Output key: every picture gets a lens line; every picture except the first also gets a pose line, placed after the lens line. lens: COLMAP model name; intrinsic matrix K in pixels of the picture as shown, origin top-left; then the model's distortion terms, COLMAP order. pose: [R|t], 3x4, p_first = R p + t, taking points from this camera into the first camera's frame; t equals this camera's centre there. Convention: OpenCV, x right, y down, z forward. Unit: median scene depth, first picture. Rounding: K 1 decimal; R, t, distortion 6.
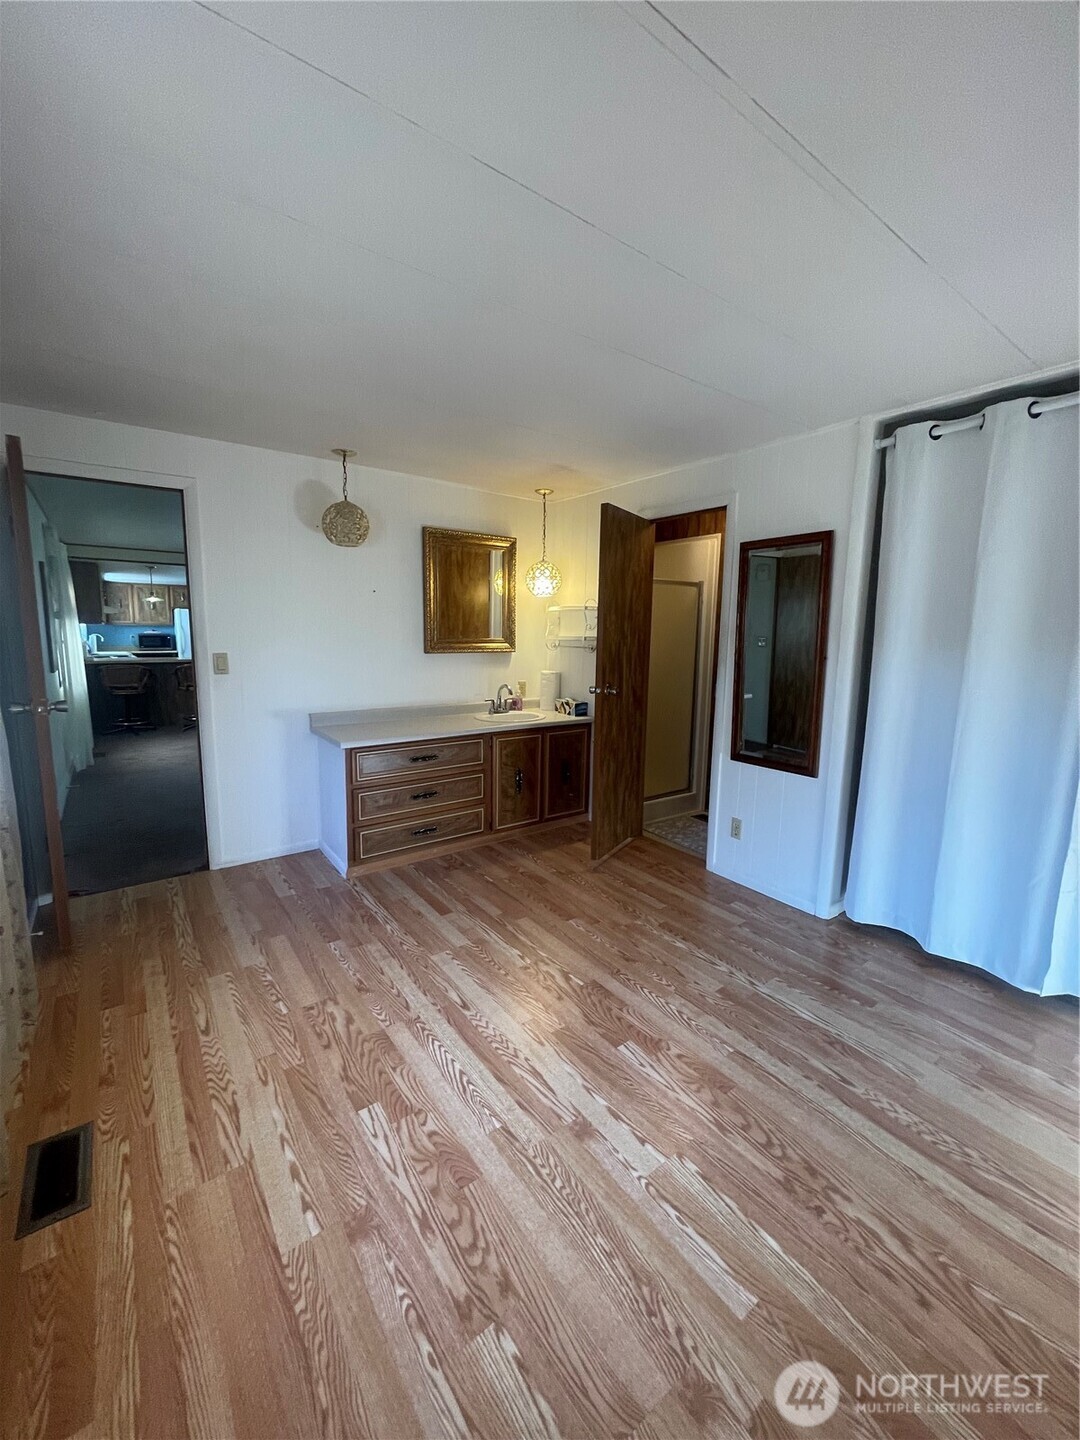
lens RADIAL K [[579.2, 0, 538.2], [0, 579.2, 718.2], [0, 0, 1]] dist [0.000369, 0.000013]
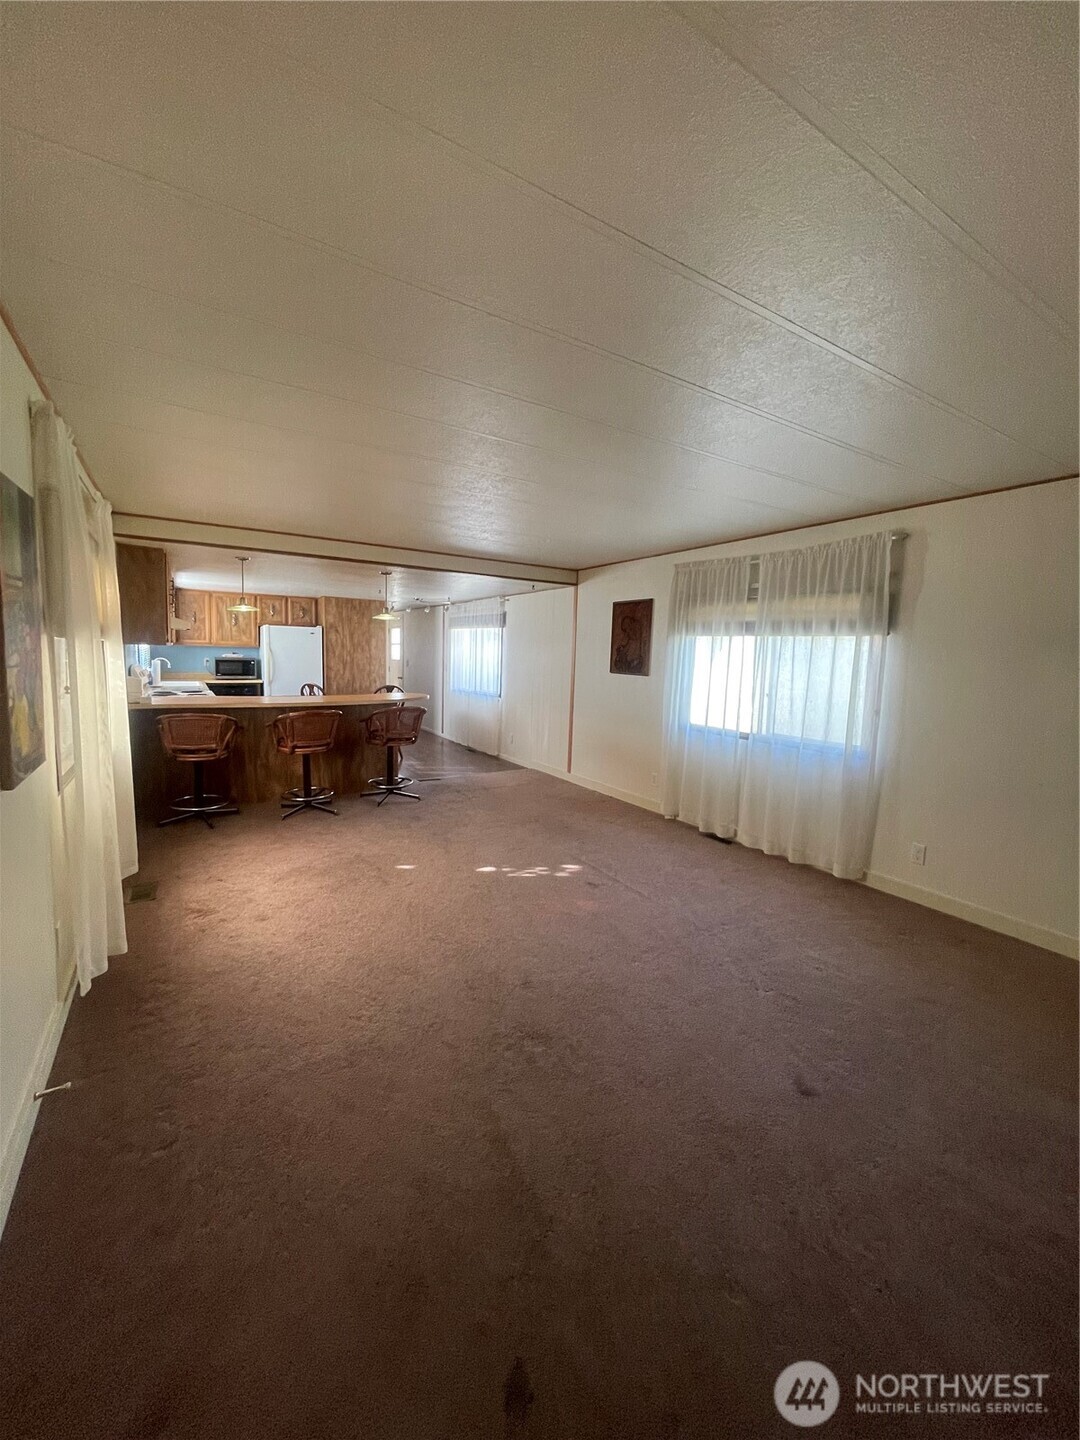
lens RADIAL K [[579.2, 0, 546.1], [0, 579.2, 719.7], [0, 0, 1]] dist [0.000369, 0.000013]
pose [[0.997195, 0.026405, -0.070039, -0.231938], [-0.029108, 0.998860, -0.037846, -0.054984], [0.068960, 0.039778, 0.996826, 0.317343]]
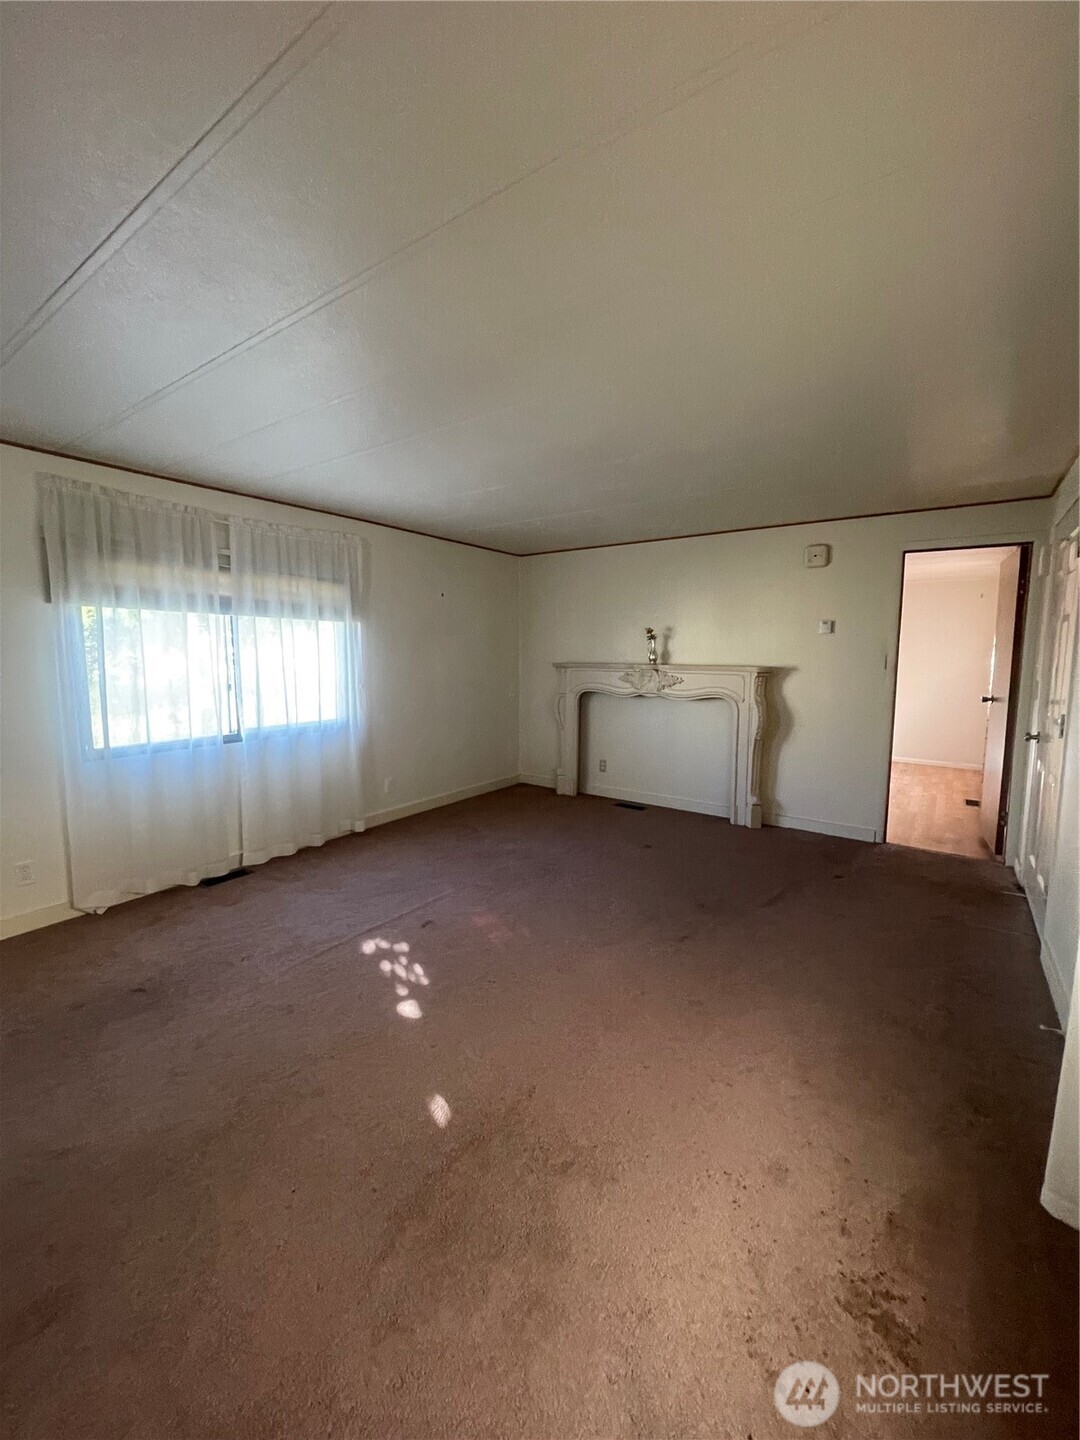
lens RADIAL K [[579.2, 0, 544.1], [0, 579.2, 715.5], [0, 0, 1]] dist [0.000369, 0.000013]
pose [[-0.323376, -0.117232, 0.938981, -0.691837], [0.130743, 0.977244, 0.167036, -0.150488], [-0.937195, 0.176781, -0.300690, 0.944077]]
